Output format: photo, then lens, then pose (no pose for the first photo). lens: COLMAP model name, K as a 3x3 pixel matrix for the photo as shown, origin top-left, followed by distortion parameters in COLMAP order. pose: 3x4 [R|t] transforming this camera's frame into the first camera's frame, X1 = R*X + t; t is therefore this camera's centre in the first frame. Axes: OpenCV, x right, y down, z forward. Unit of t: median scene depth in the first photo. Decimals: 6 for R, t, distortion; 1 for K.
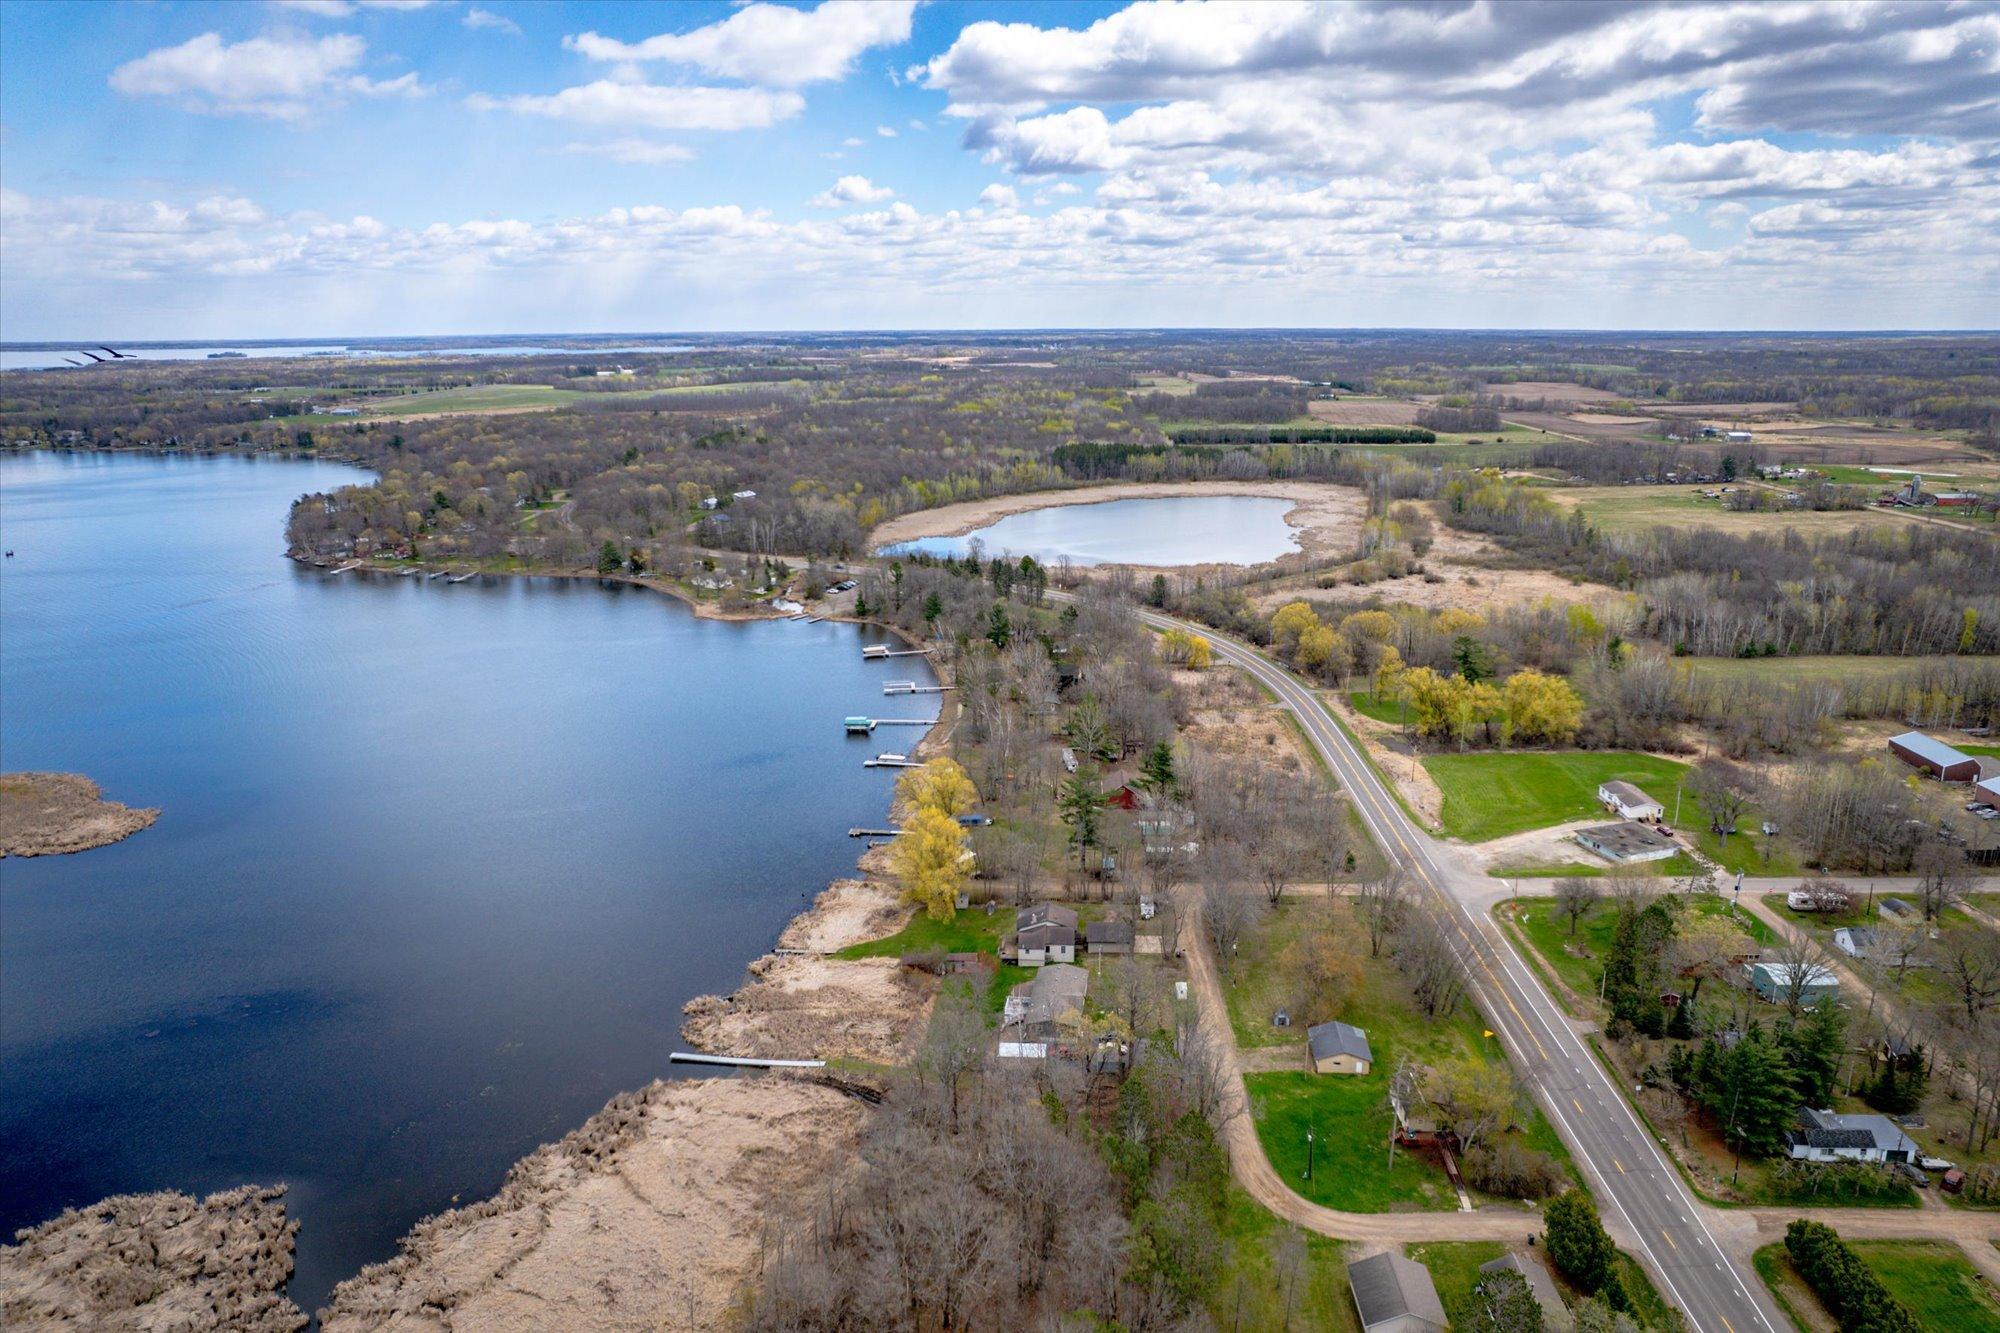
lens RADIAL K [[1182.4, 0, 982.5], [0, 1182.4, 903.8], [0, 0, 1]] dist [-0.044556, 0.019429]
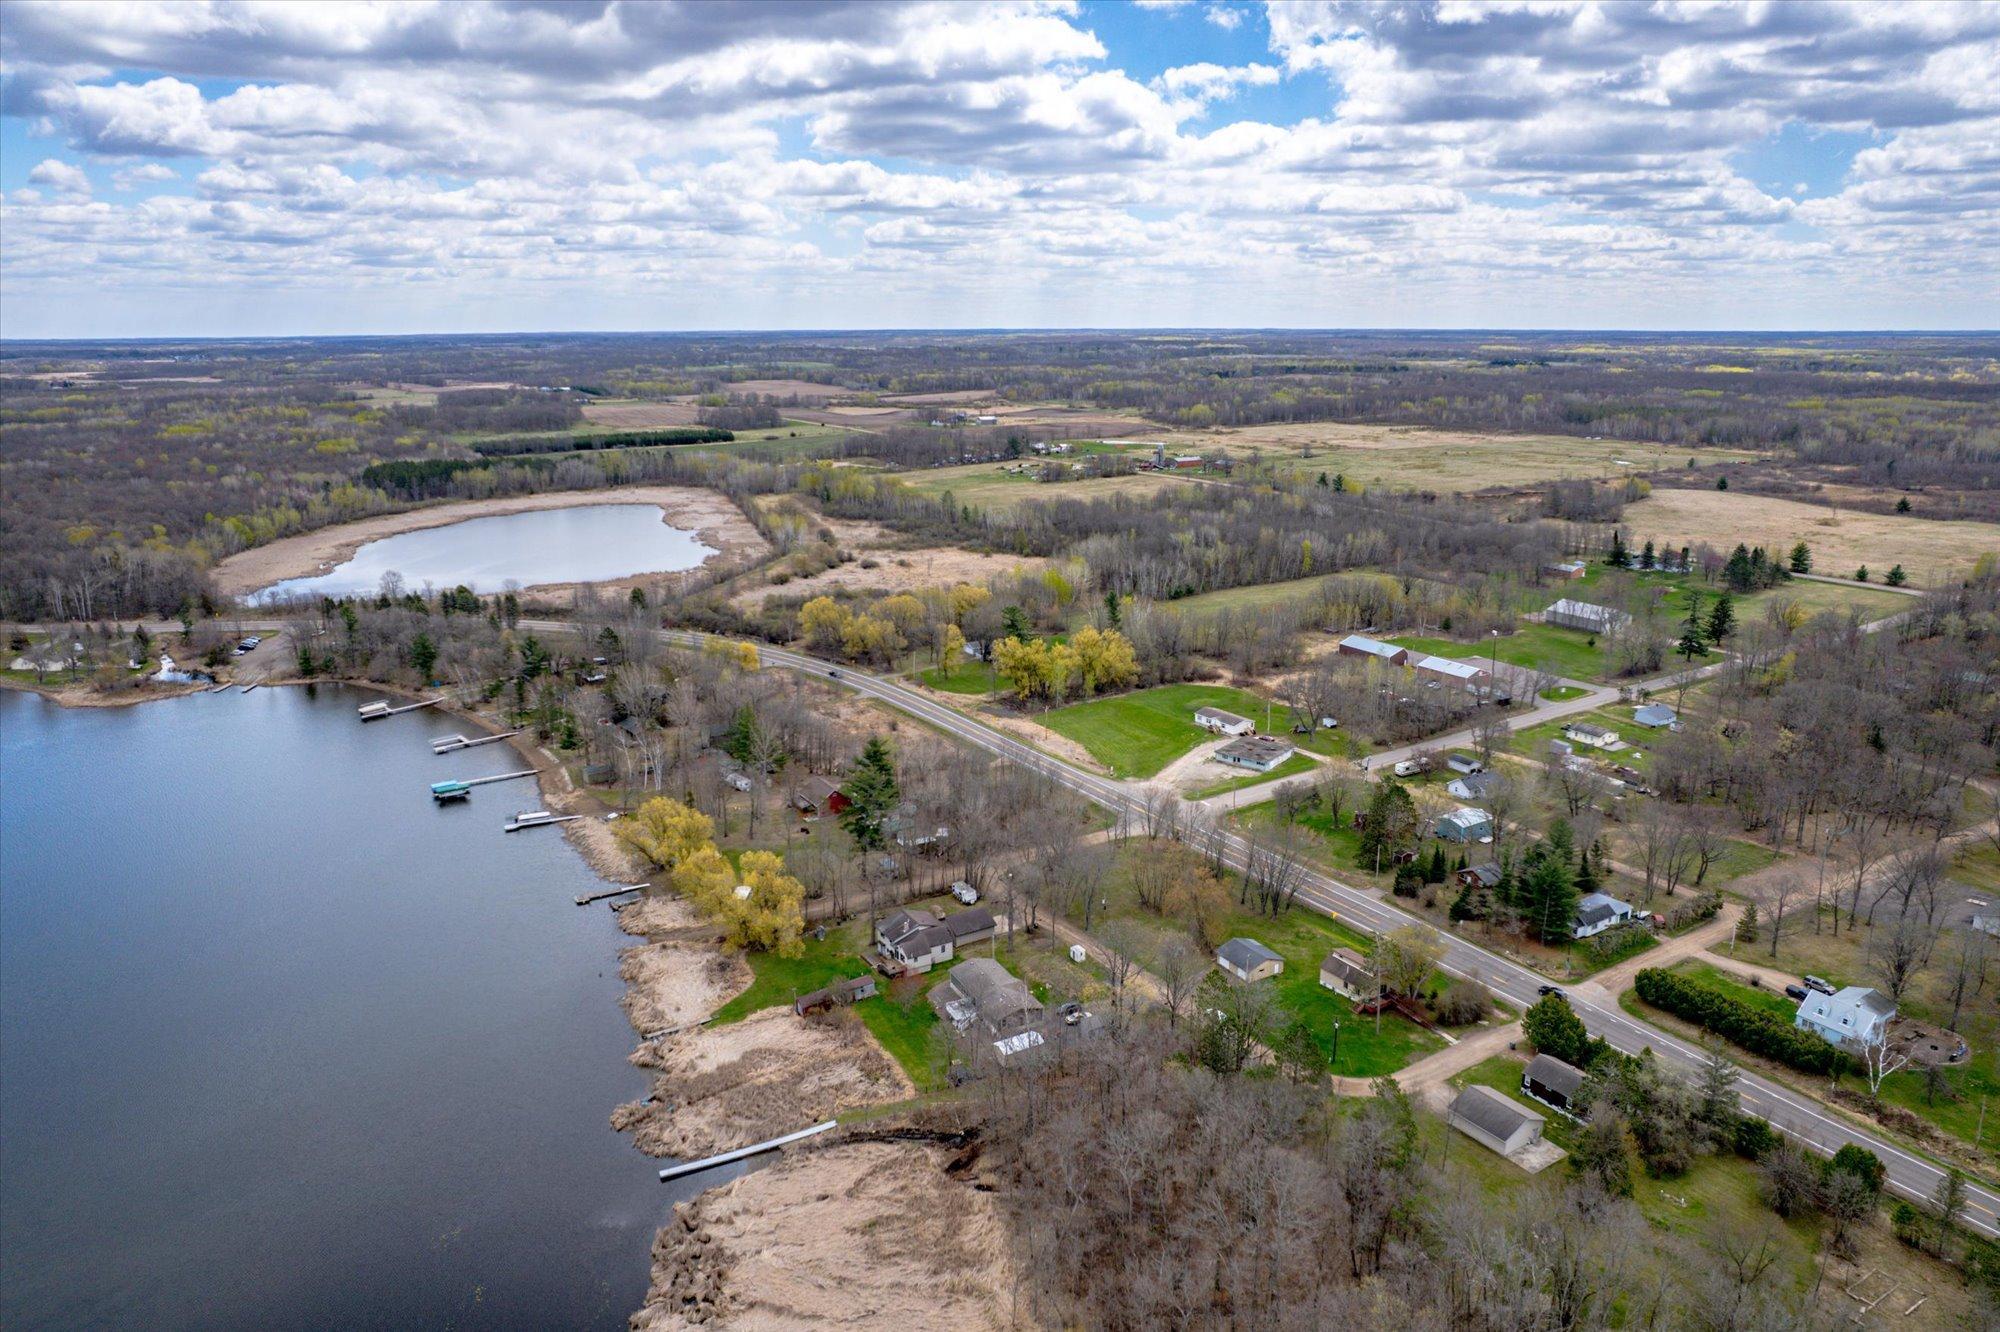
lens RADIAL K [[1239.5, 0, 964.0], [0, 1239.5, 889.9], [0, 0, 1]] dist [-0.046119, 0.025060]
pose [[0.830924, -0.226668, 0.508120, -0.128237], [0.242220, 0.969538, 0.036403, -0.012515], [-0.500893, 0.092829, 0.860517, 0.030708]]
